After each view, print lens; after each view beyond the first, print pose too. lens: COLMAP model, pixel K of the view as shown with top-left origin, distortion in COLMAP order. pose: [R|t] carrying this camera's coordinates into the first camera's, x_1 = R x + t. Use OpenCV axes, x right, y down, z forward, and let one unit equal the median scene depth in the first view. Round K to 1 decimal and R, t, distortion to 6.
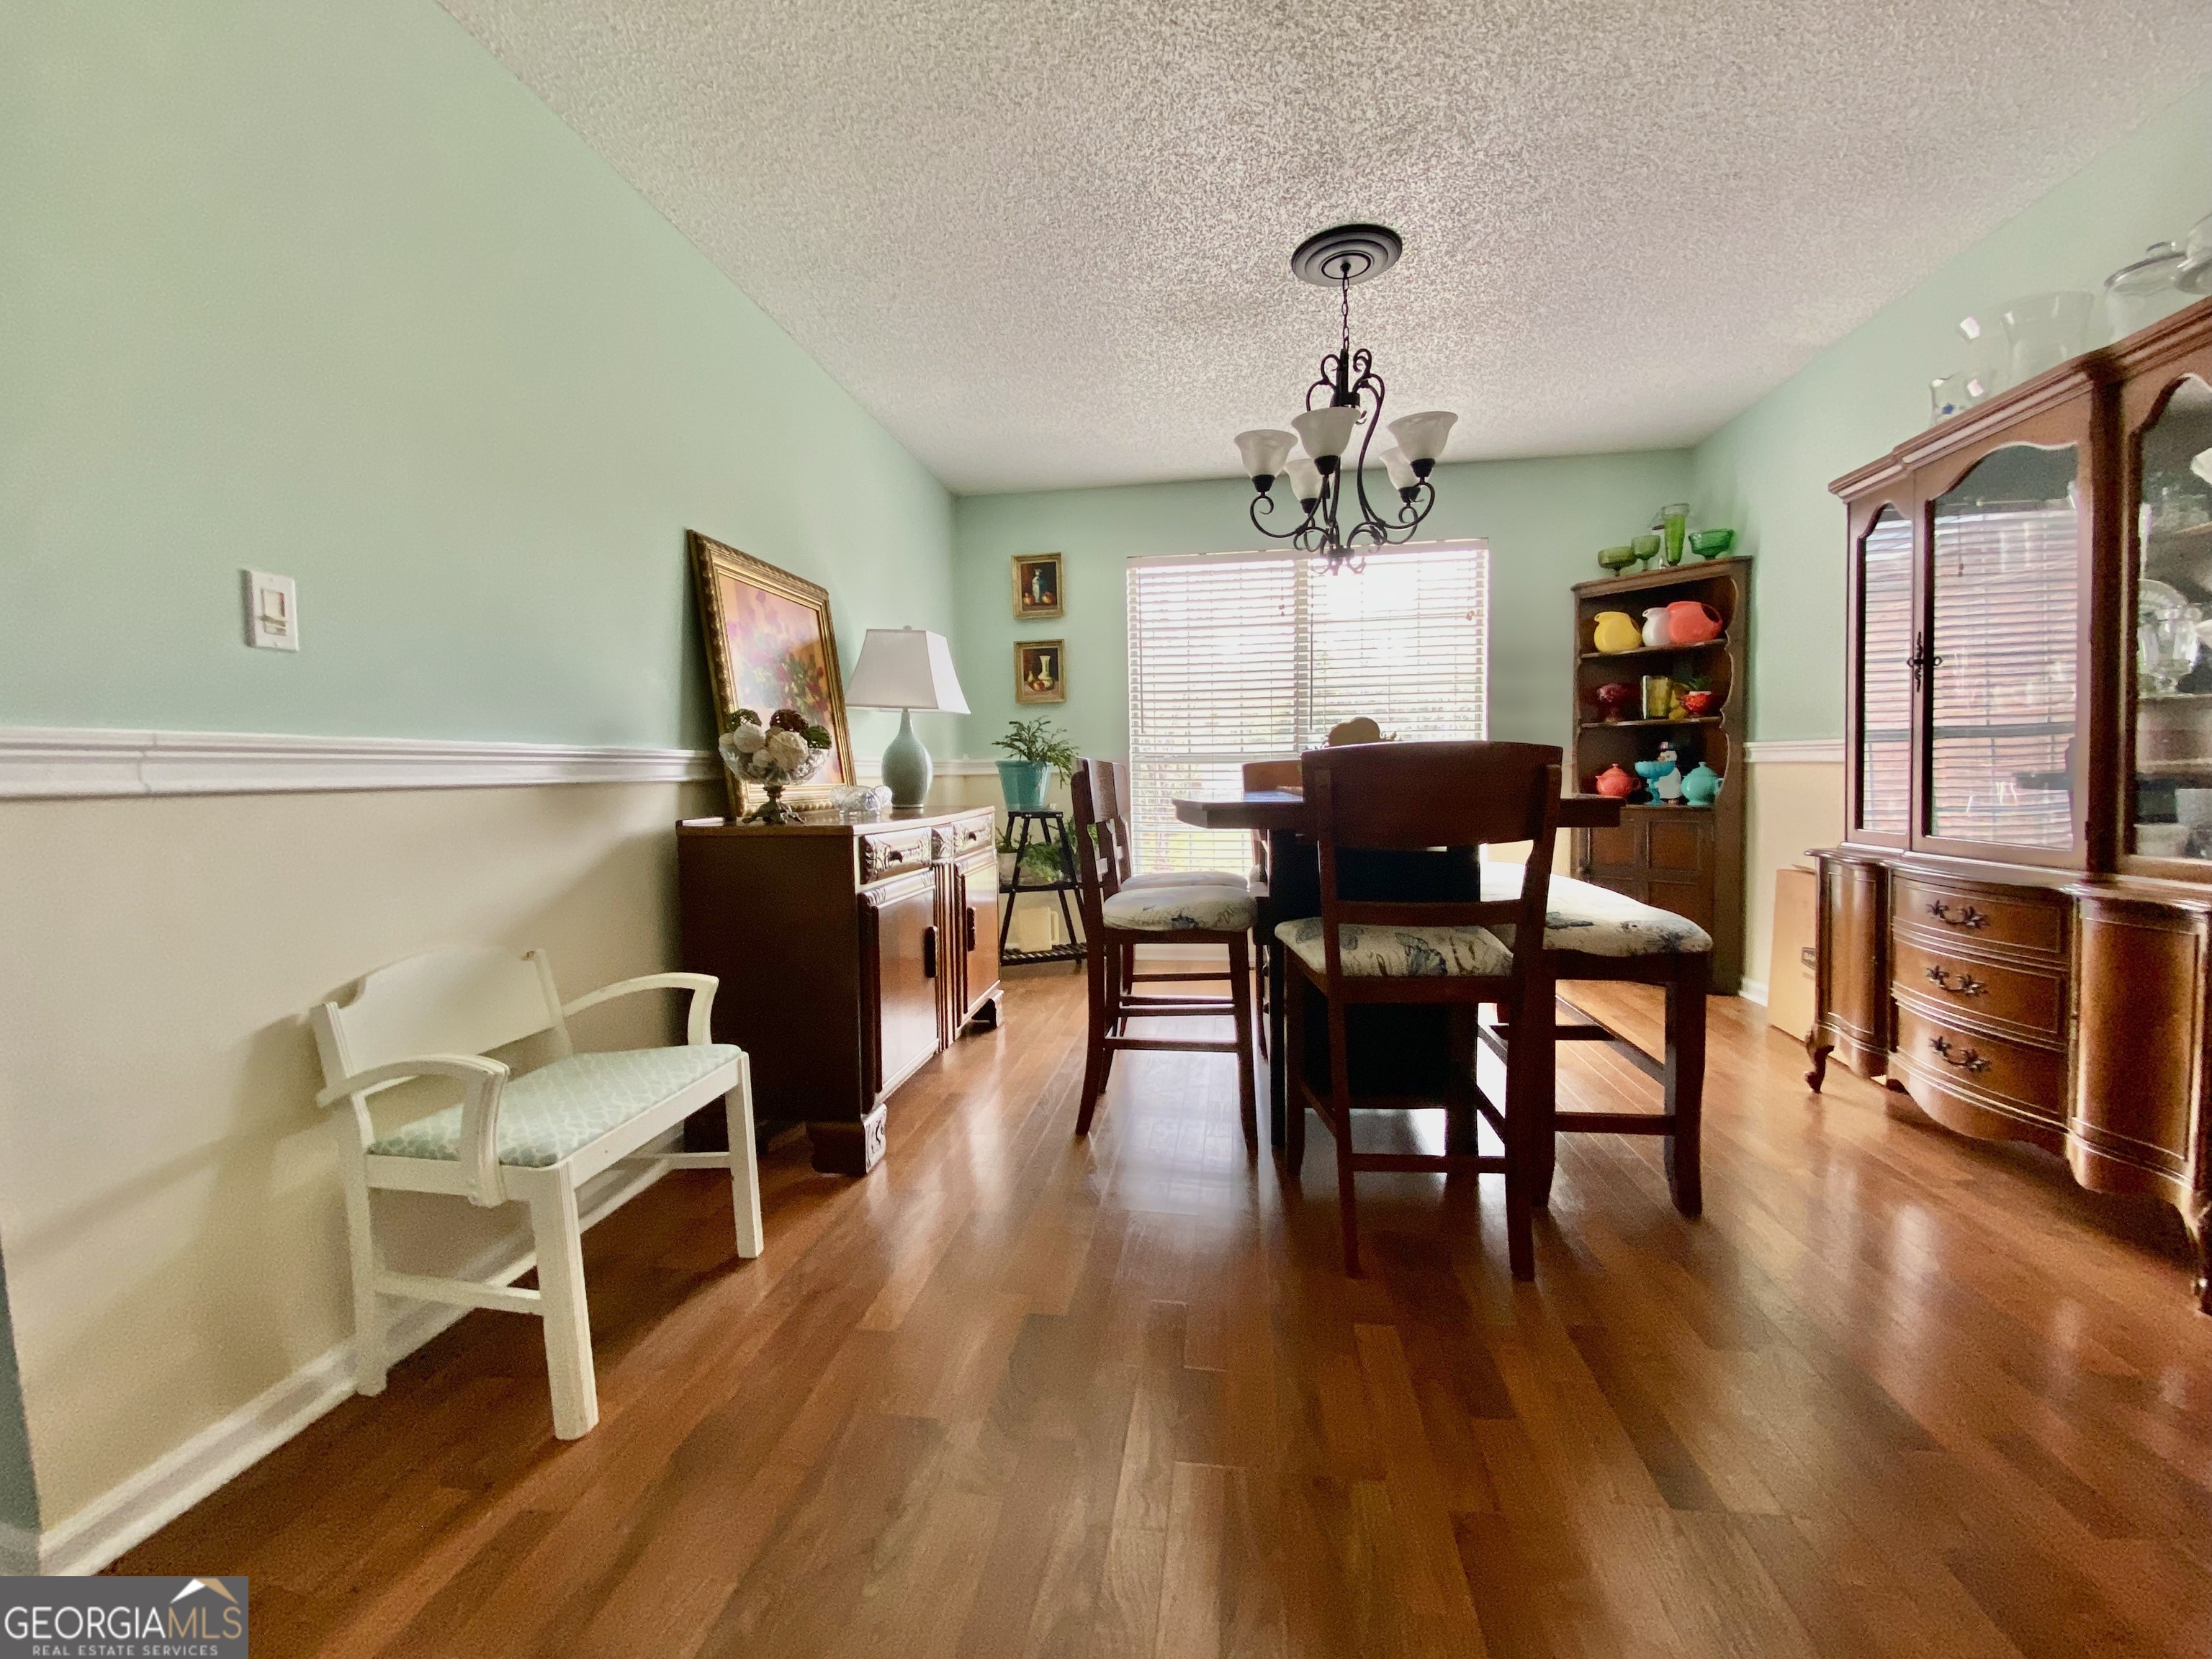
lens RADIAL K [[921.3, 0, 1106.0], [0, 921.3, 829.5], [0, 0, 1]] dist [-0.000137, -0.013438]
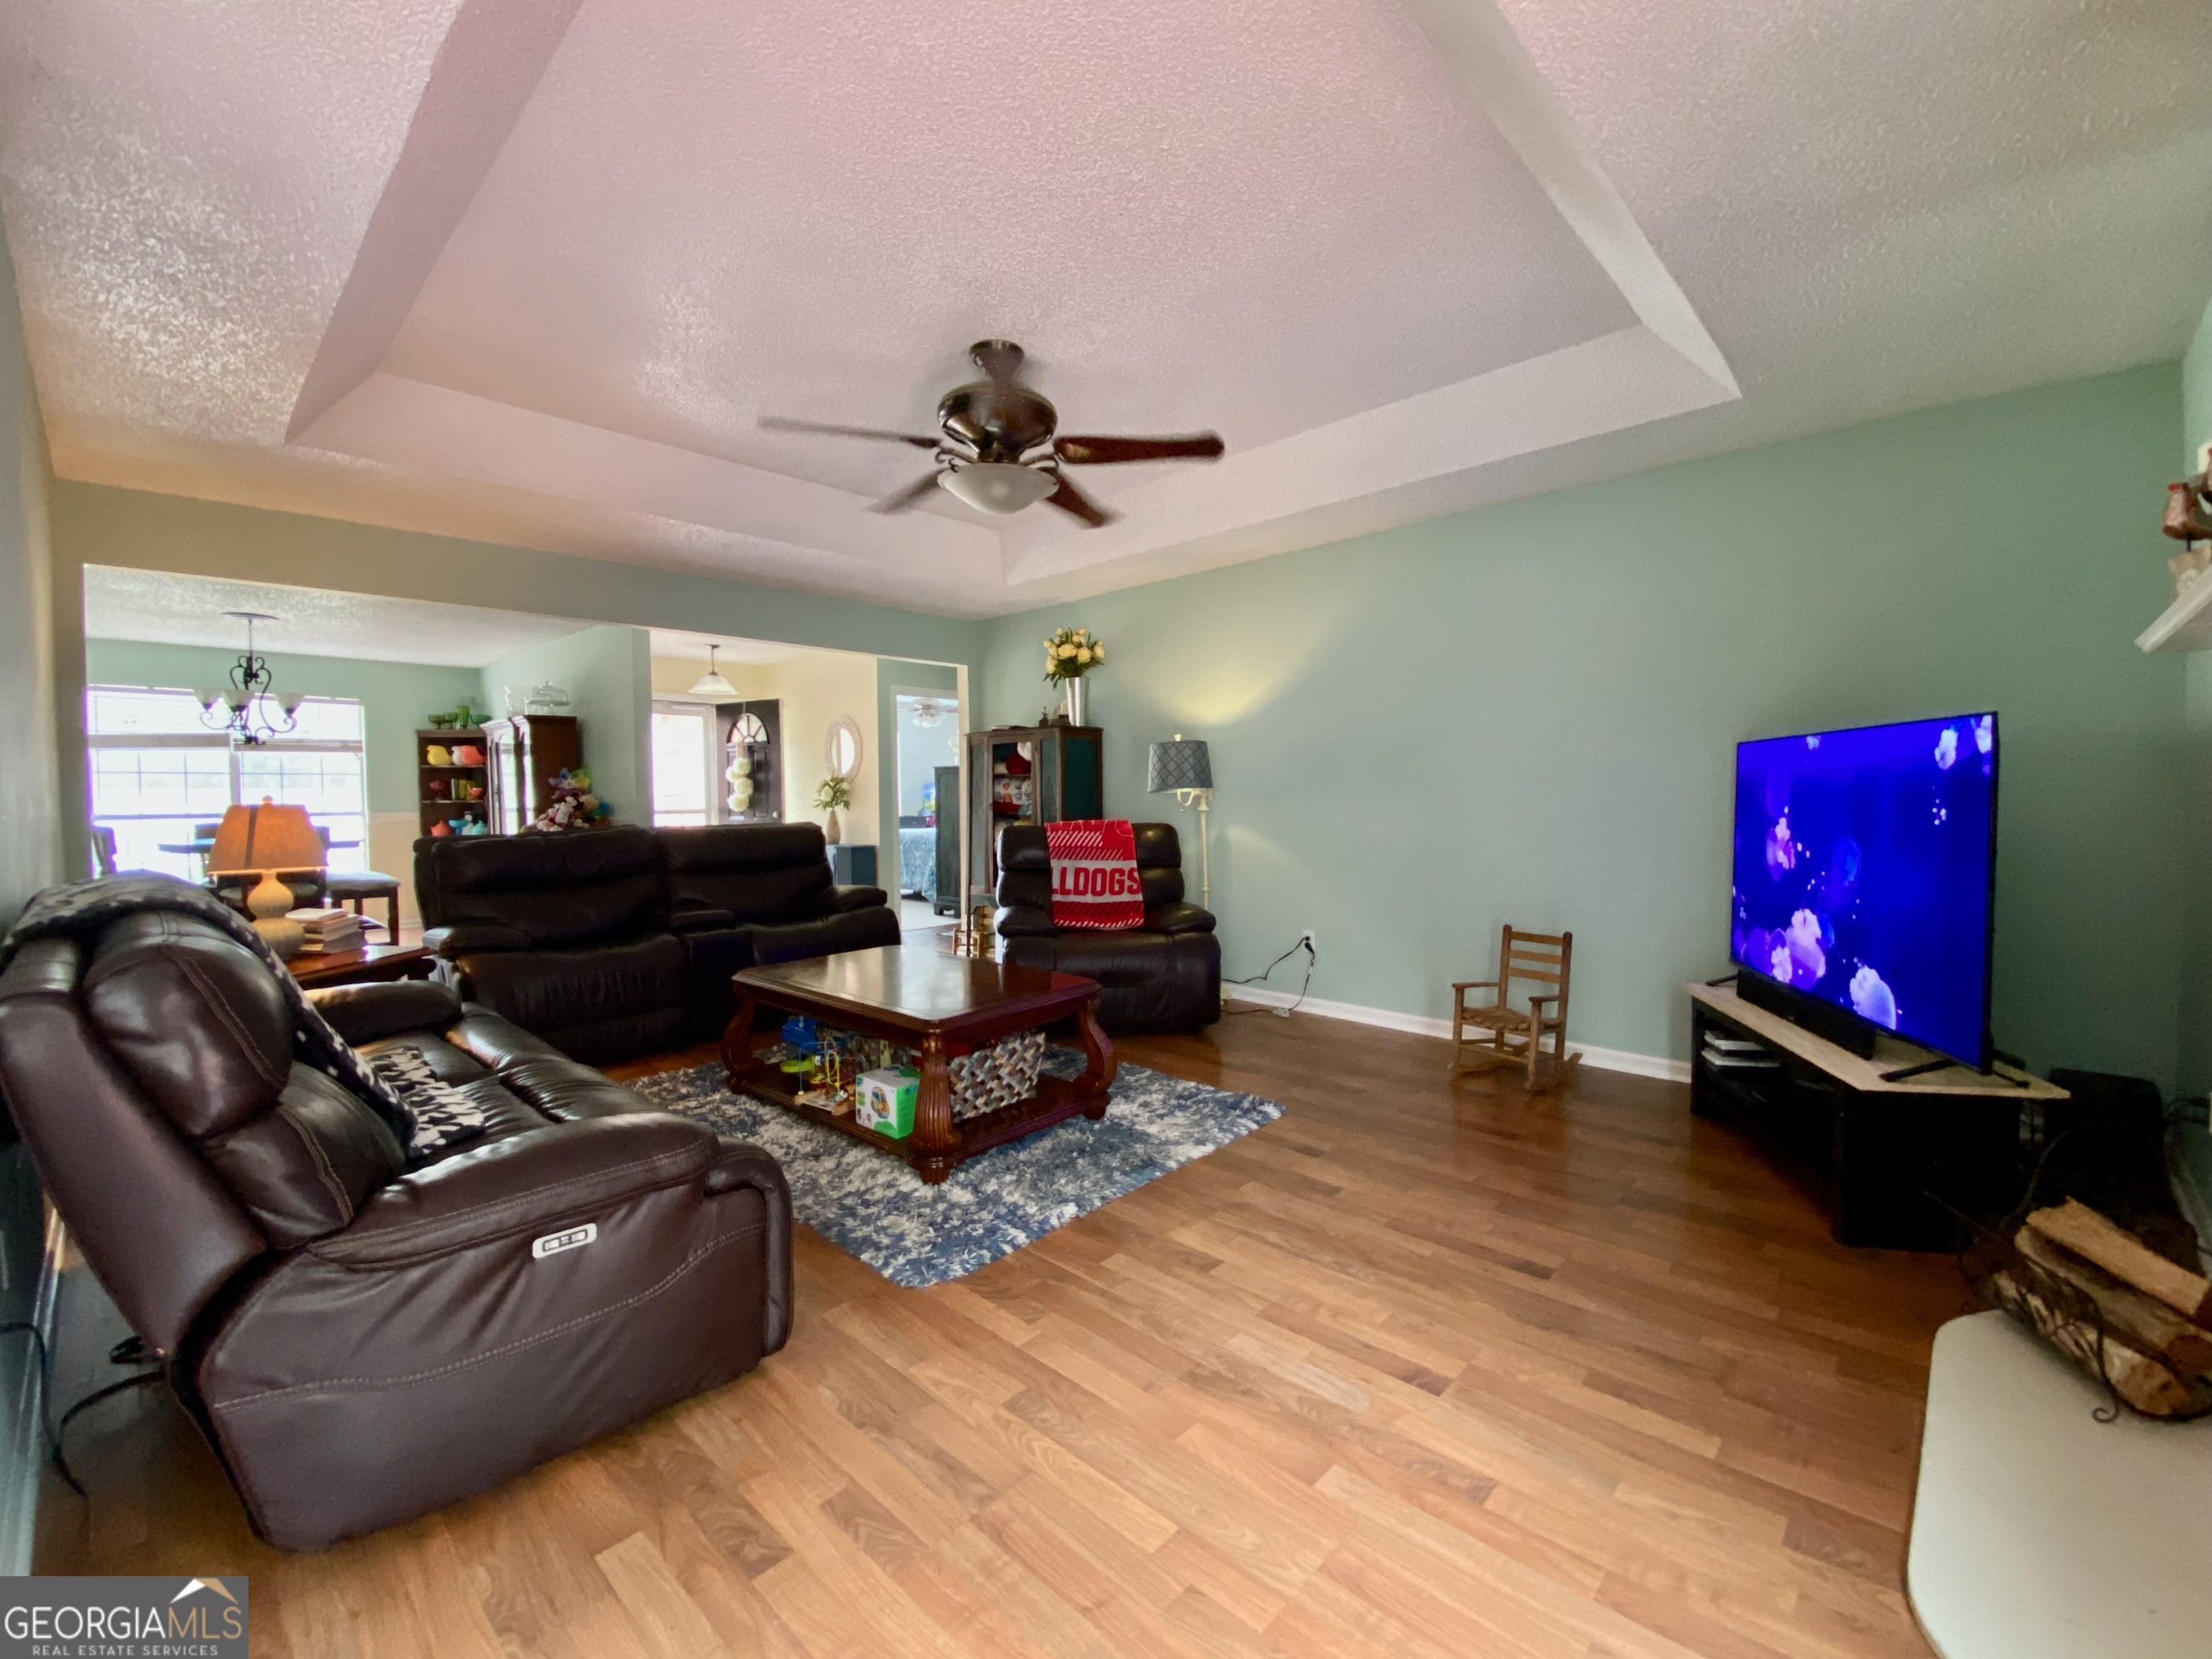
lens RADIAL K [[921.3, 0, 1106.0], [0, 921.3, 829.5], [0, 0, 1]] dist [-0.000137, -0.013438]
pose [[0.575770, -0.013741, 0.817496, -0.256557], [0.046757, 0.998776, -0.016144, 0.048673], [-0.816274, 0.047519, 0.575708, -1.375593]]
